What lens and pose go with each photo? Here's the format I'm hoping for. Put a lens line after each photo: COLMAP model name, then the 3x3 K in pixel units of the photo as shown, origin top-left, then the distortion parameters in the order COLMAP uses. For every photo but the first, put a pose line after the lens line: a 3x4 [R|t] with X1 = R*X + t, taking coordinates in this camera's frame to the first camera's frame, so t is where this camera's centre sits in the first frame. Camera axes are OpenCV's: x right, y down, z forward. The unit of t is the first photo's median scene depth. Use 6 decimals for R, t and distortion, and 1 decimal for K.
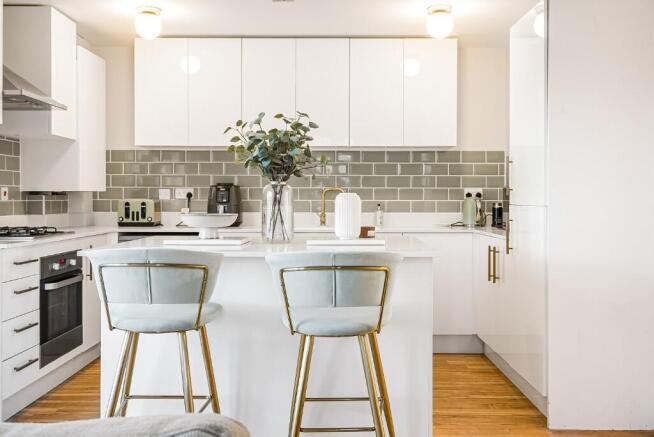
lens RADIAL K [[643.9, 0, 327.7], [0, 643.9, 195.2], [0, 0, 1]] dist [0.066270, 0.005203]
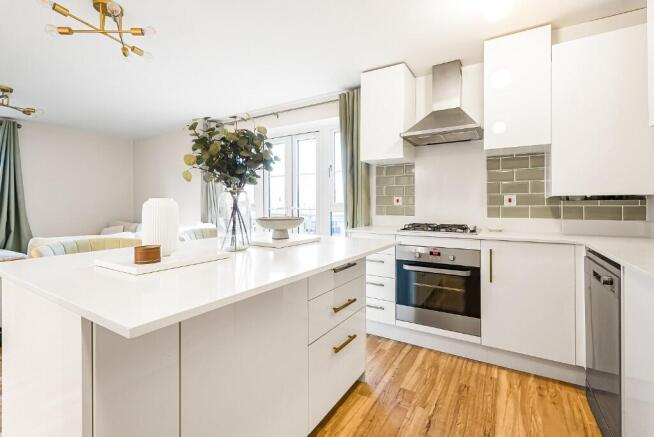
lens RADIAL K [[297.3, 0, 325.7], [0, 297.3, 203.6], [0, 0, 1]] dist [-0.000208, -0.000376]
pose [[-0.516867, -0.001589, -0.856064, 0.149944], [0.006607, 0.999961, -0.005845, 0.004783], [0.856040, -0.008677, -0.516836, 0.853828]]
